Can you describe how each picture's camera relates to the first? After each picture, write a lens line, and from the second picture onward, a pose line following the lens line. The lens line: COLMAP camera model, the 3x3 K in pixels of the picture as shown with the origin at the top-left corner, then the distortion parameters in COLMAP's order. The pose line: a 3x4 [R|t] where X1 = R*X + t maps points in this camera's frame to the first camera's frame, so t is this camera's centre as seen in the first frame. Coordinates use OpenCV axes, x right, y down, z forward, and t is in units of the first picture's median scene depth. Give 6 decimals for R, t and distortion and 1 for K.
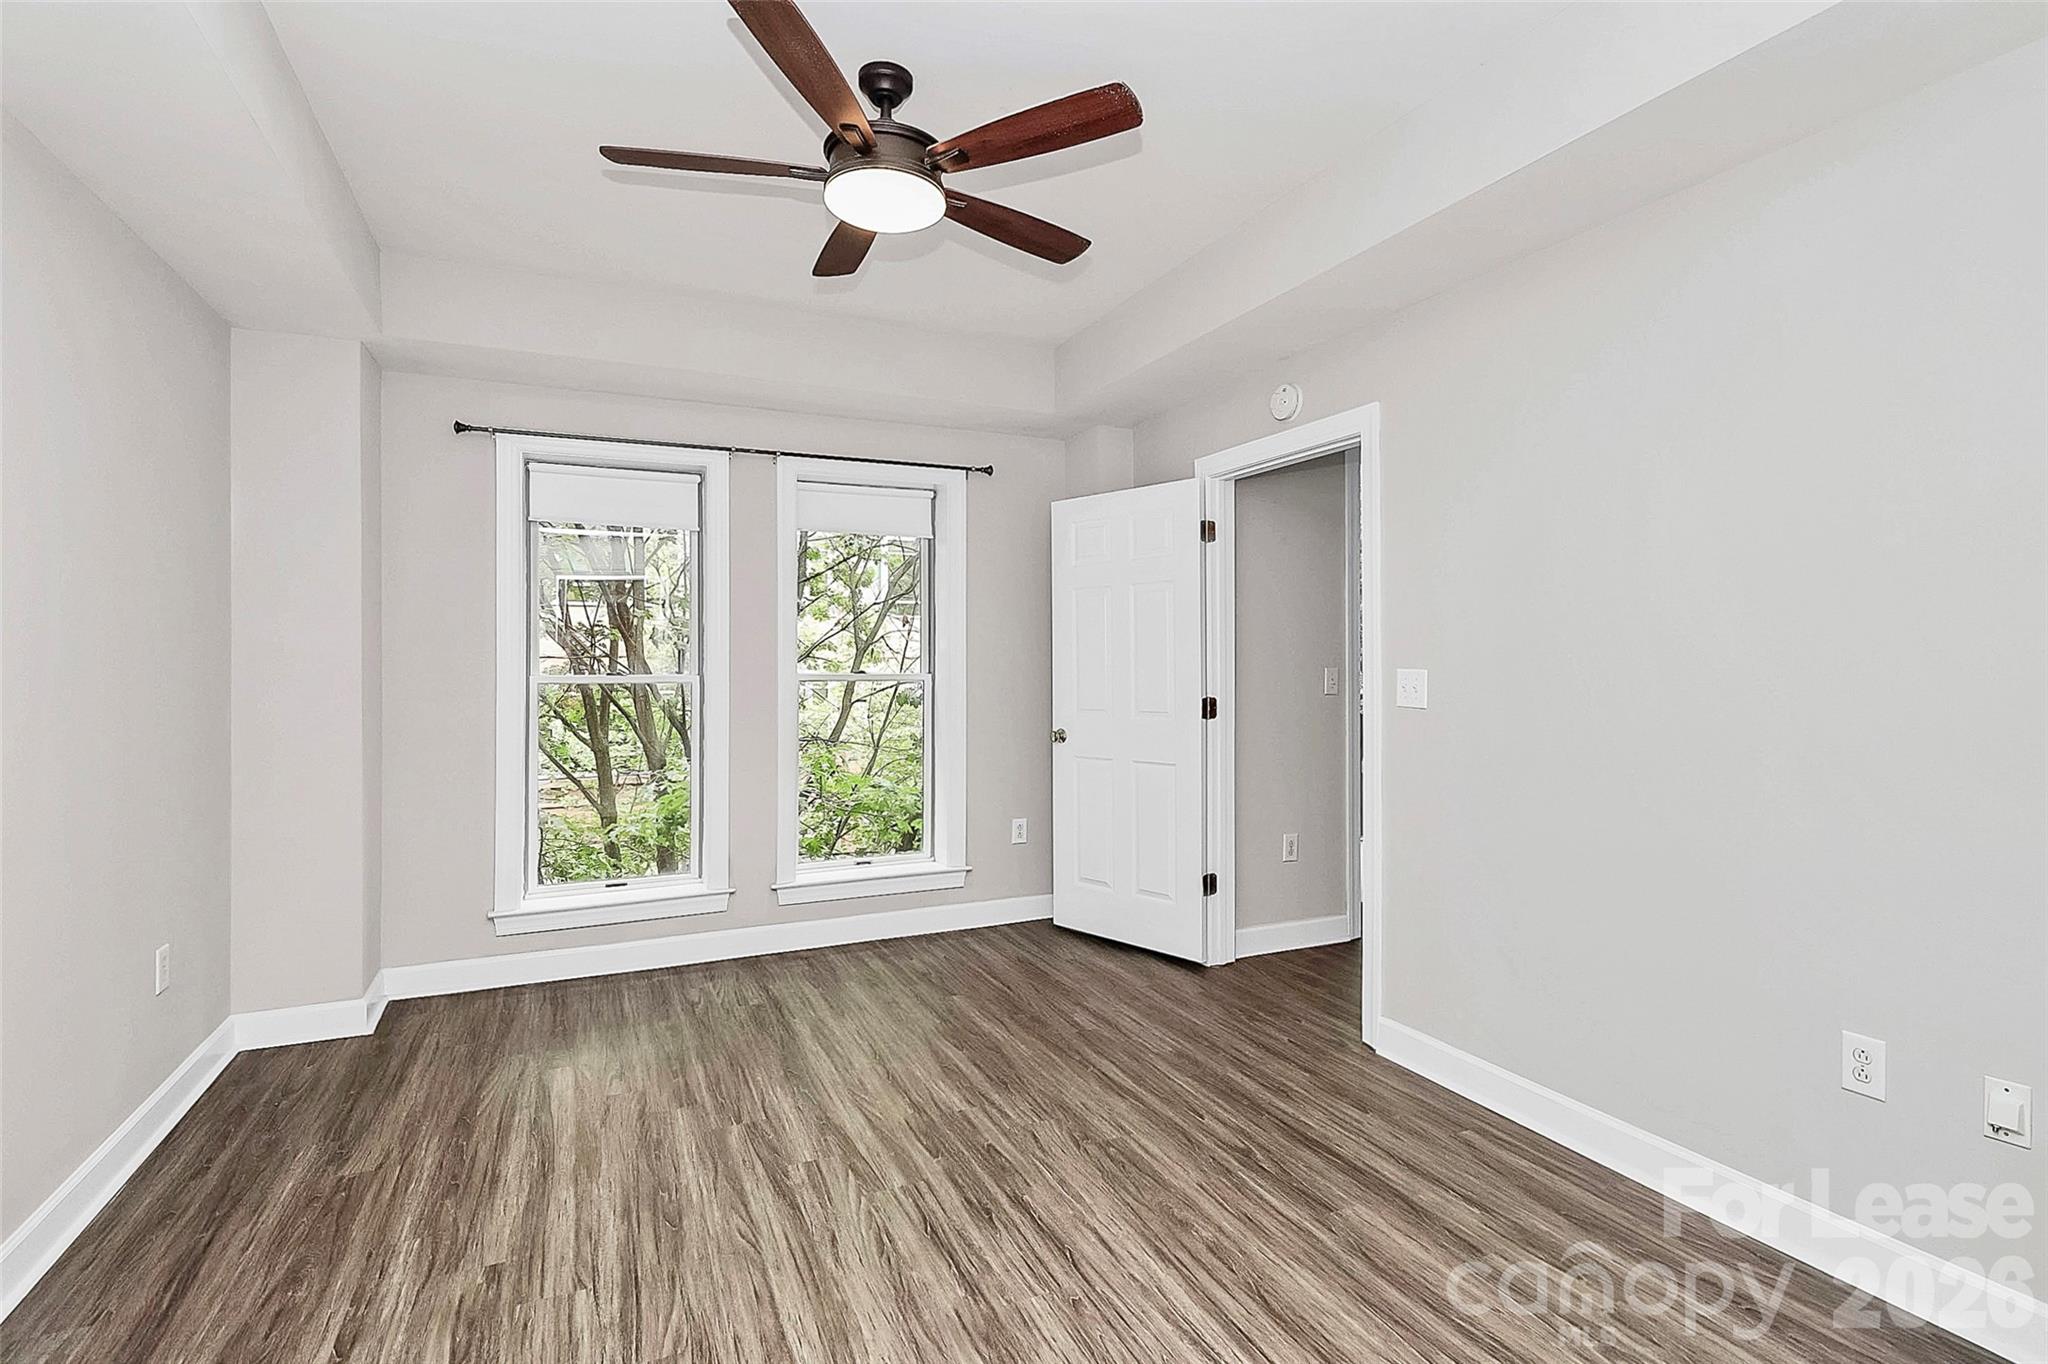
lens RADIAL K [[949.4, 0, 1016.0], [0, 949.4, 679.6], [0, 0, 1]] dist [-0.000212, -0.008777]
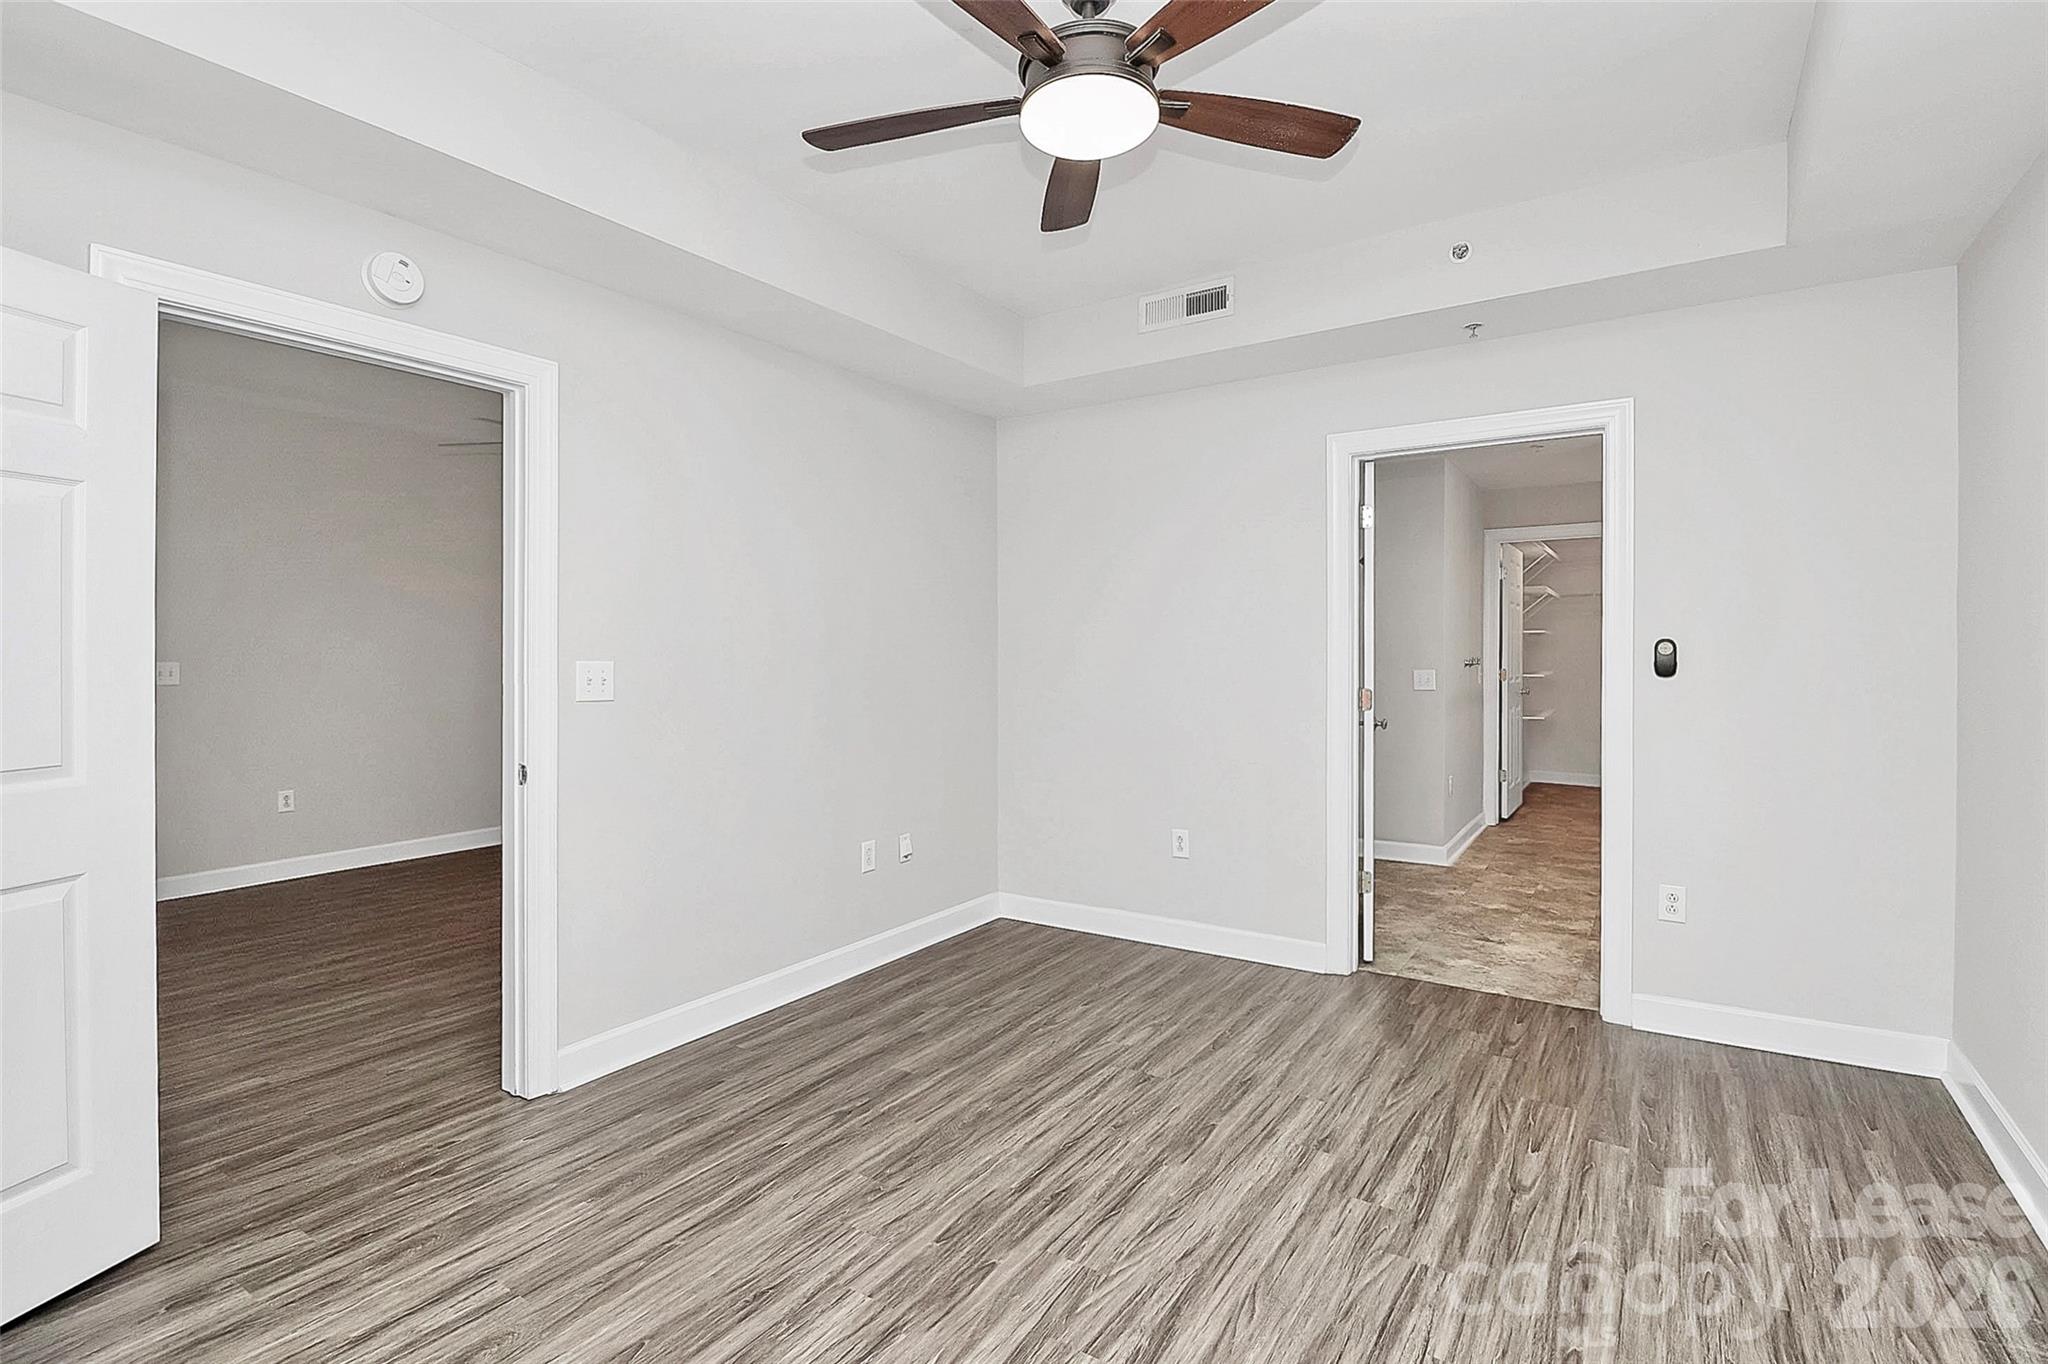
lens RADIAL K [[978.1, 0, 1035.9], [0, 978.1, 652.4], [0, 0, 1]] dist [0.002252, -0.005489]
pose [[-0.536262, 0.003692, 0.844044, -0.843791], [0.018112, 0.999811, 0.007134, -0.023842], [-0.843858, 0.019113, -0.536227, 1.468334]]
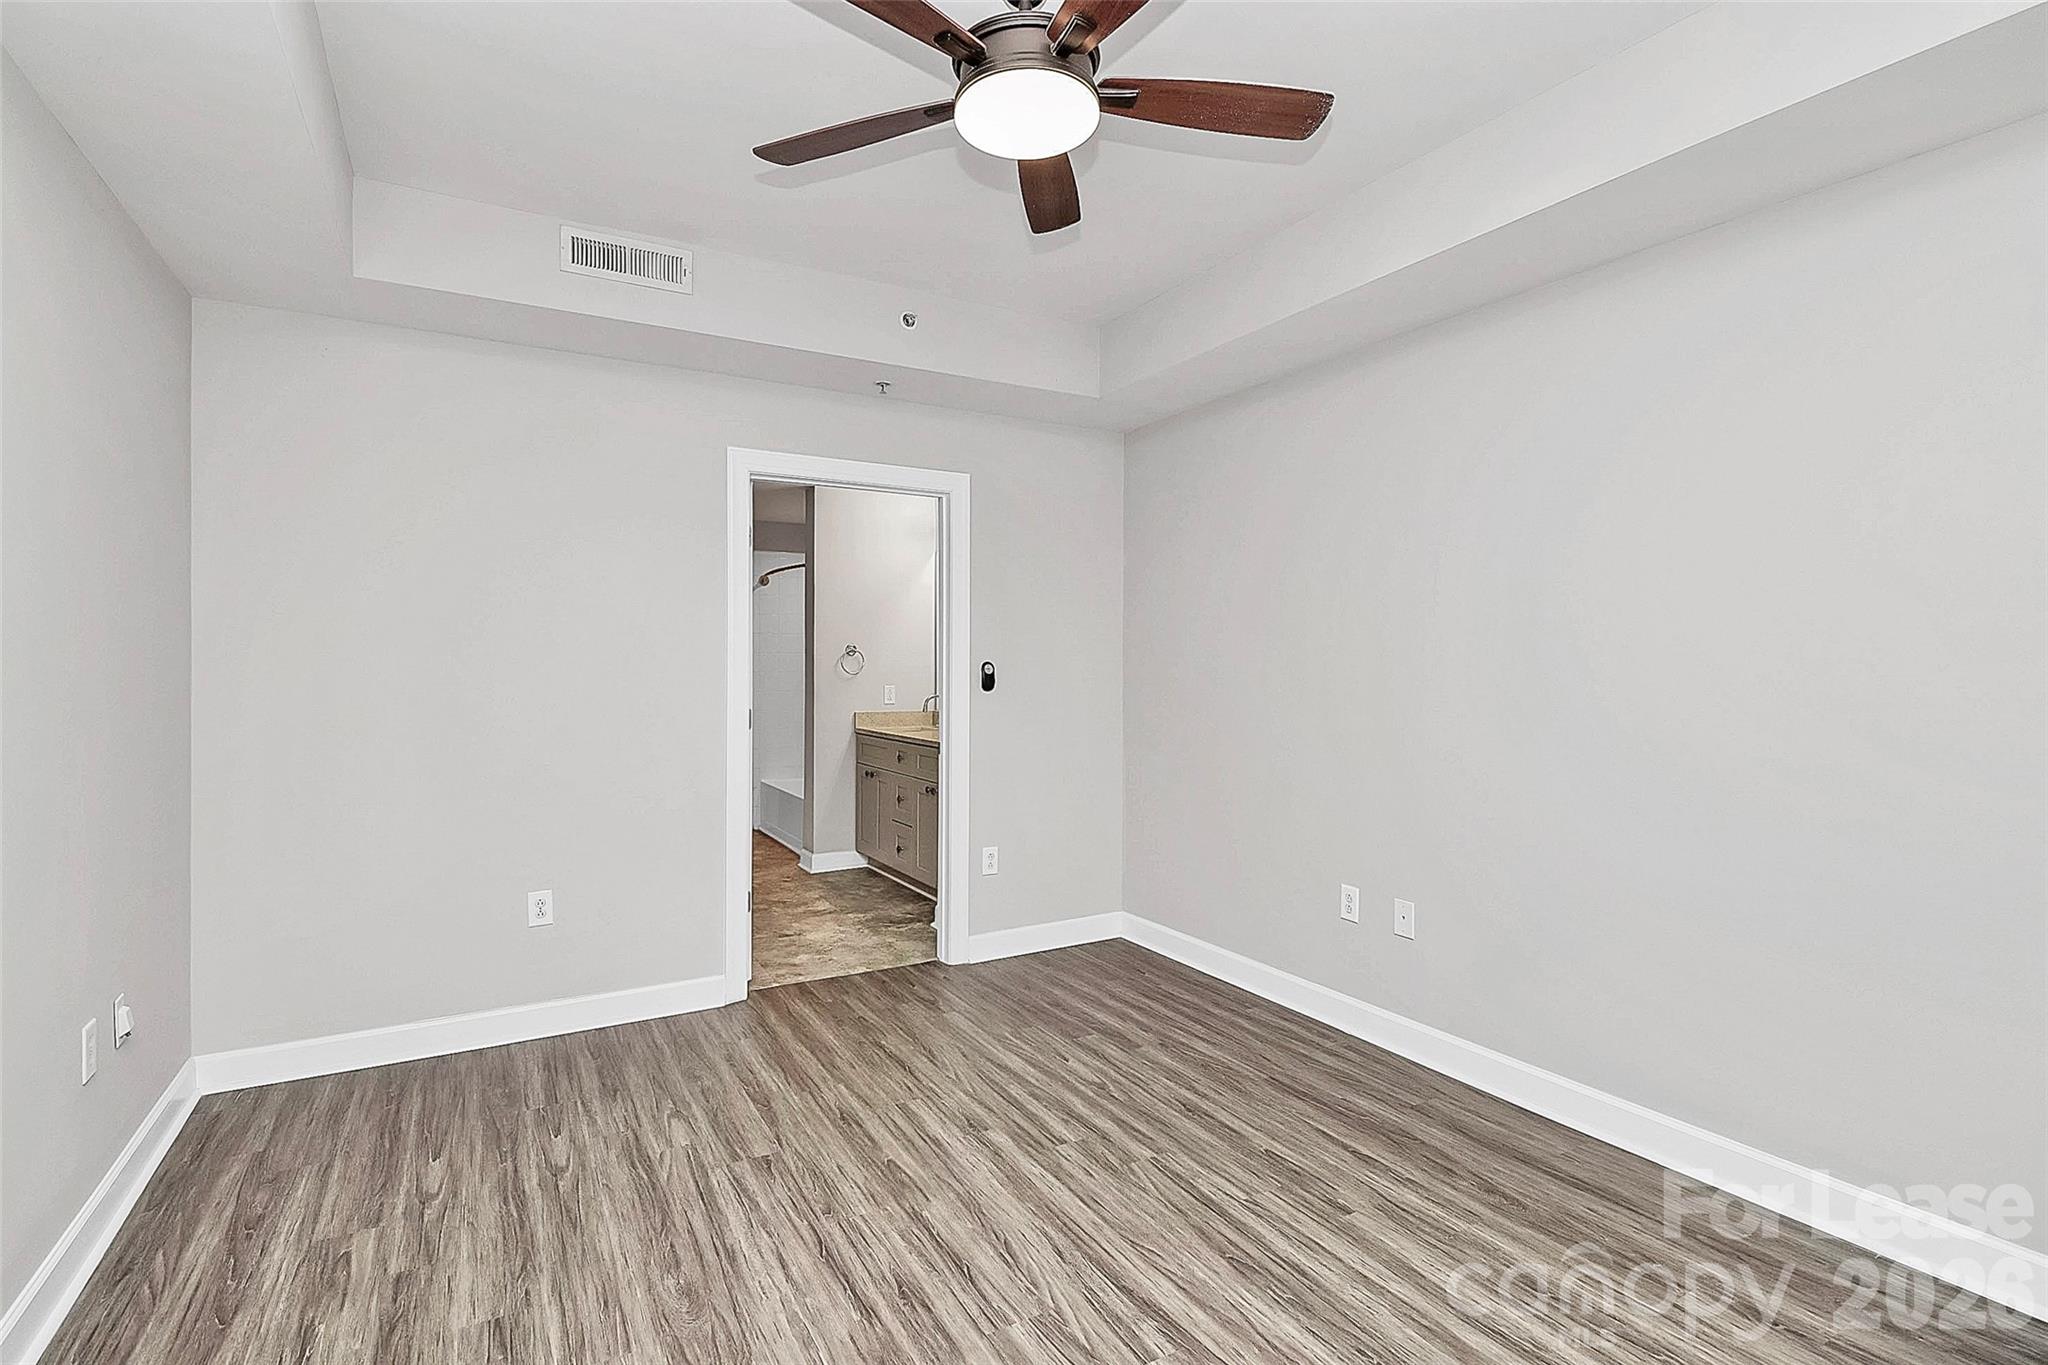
lens RADIAL K [[971.0, 0, 1013.2], [0, 971.0, 668.0], [0, 0, 1]] dist [0.000736, -0.009543]
pose [[-0.995992, 0.005085, -0.089298, -0.050658], [0.003479, 0.999829, 0.018138, -0.036805], [0.089375, 0.017755, -0.995840, 1.780482]]
